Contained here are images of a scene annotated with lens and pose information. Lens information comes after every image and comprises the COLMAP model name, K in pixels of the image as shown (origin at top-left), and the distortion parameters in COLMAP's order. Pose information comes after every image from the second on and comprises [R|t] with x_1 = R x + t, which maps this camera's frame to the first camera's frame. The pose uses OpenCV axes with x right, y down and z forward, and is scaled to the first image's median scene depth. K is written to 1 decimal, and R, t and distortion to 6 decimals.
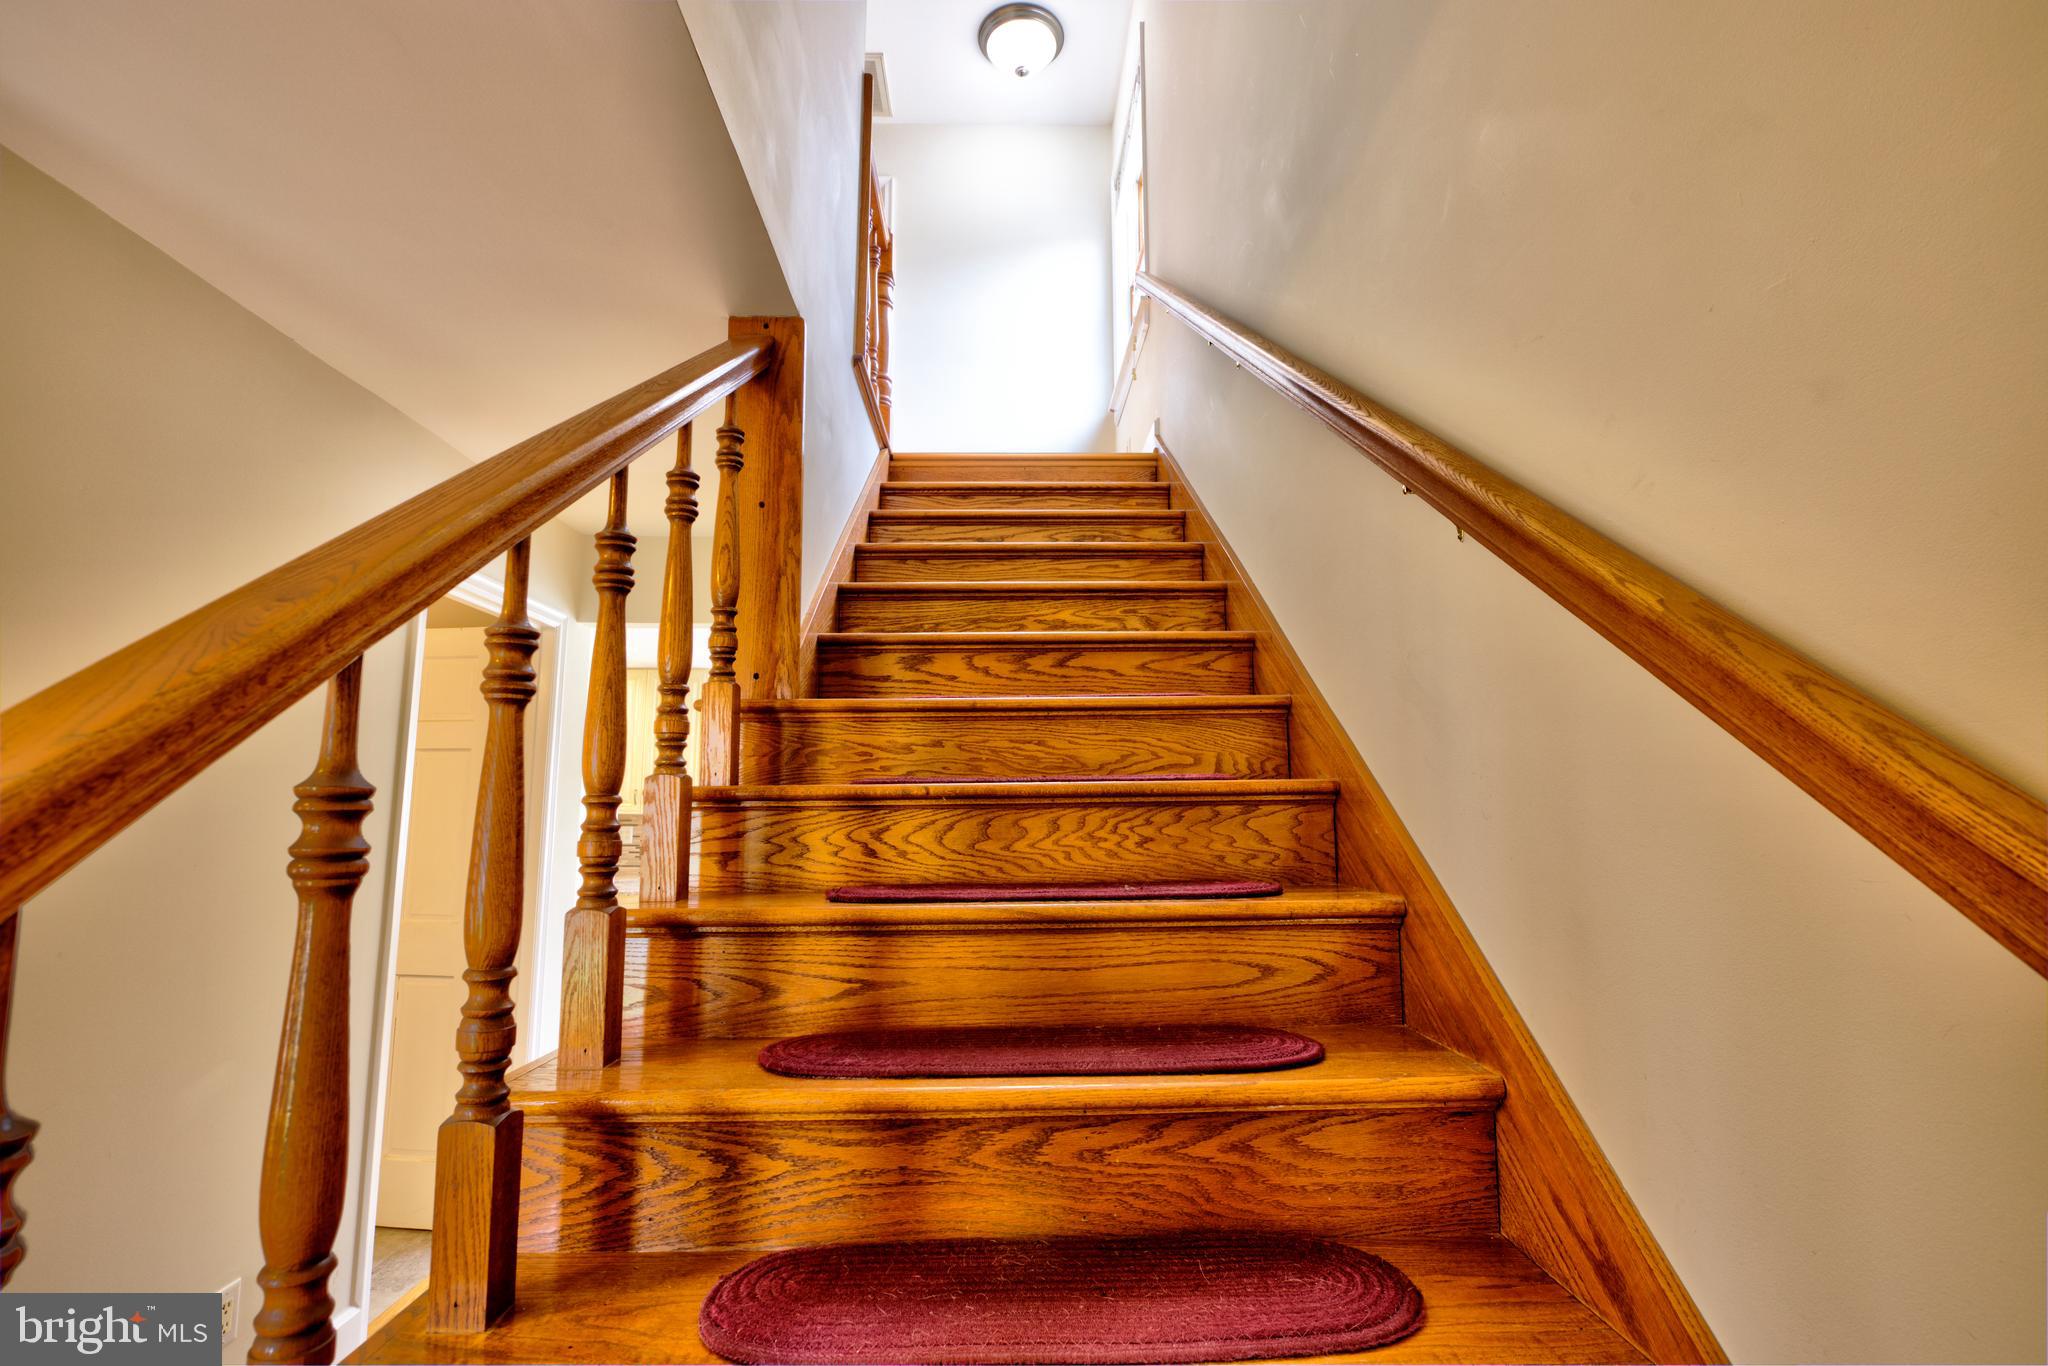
lens RADIAL K [[947.4, 0, 1024.0], [0, 947.4, 684.9], [0, 0, 1]] dist [-0.022046, 0.002973]
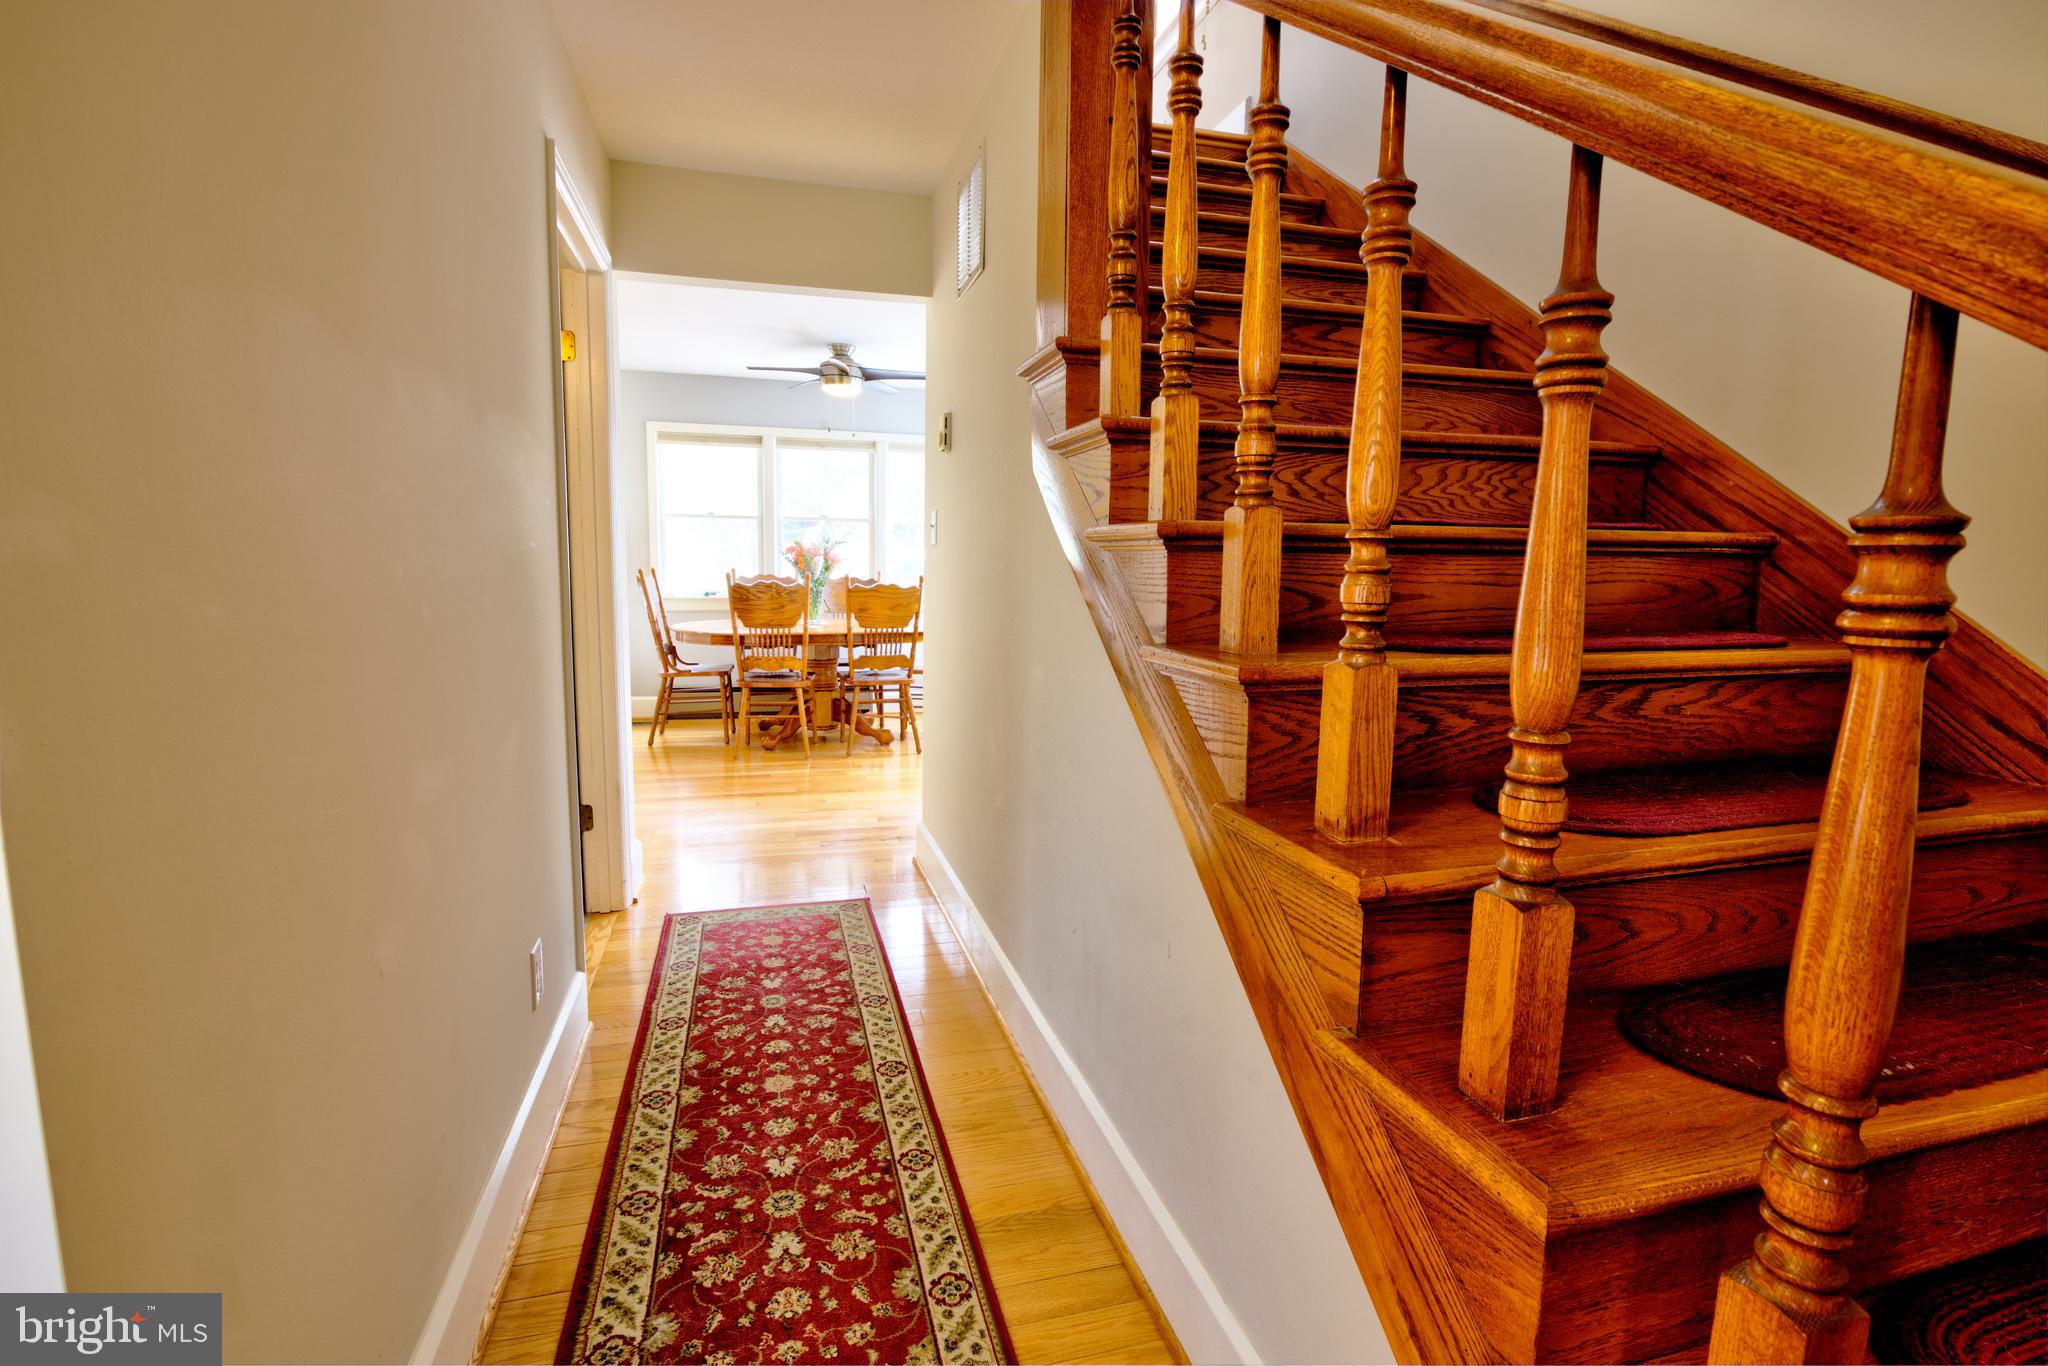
lens RADIAL K [[947.4, 0, 1018.7], [0, 947.4, 688.4], [0, 0, 1]] dist [-0.022046, 0.002973]
pose [[0.970001, -0.016162, 0.242565, -0.855841], [-0.048794, 0.964539, 0.259391, 0.154604], [-0.238156, -0.263445, 0.934815, 0.043520]]
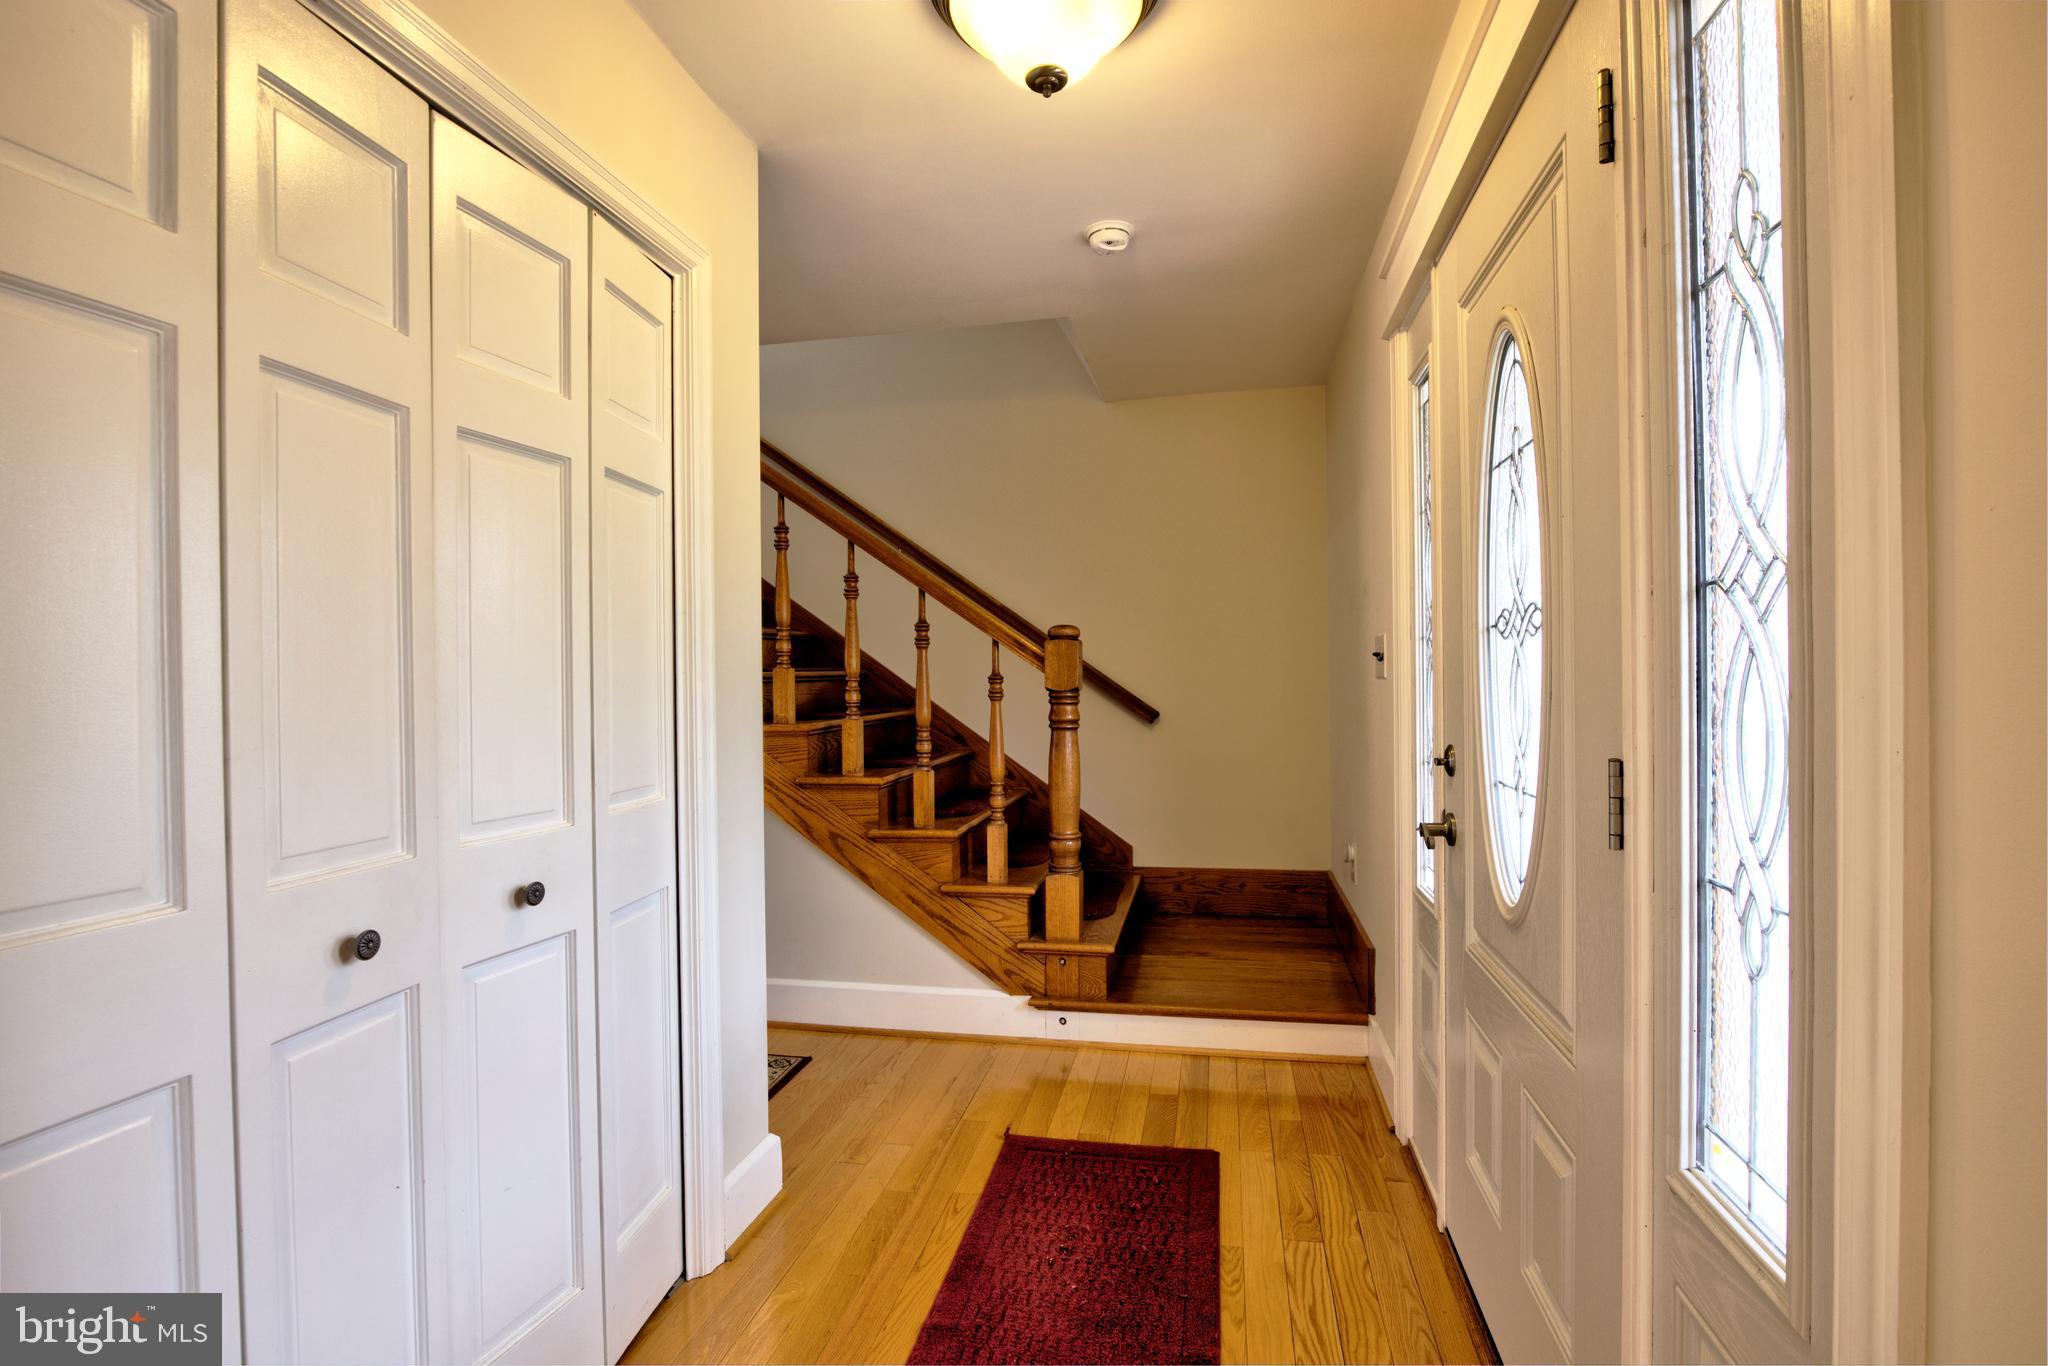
lens RADIAL K [[947.4, 0, 1027.0], [0, 947.4, 679.4], [0, 0, 1]] dist [-0.022046, 0.002973]
pose [[0.248040, -0.006439, 0.968728, -3.155106], [-0.120823, 0.991964, 0.037529, 0.061690], [-0.961186, -0.126353, 0.245269, -0.372863]]
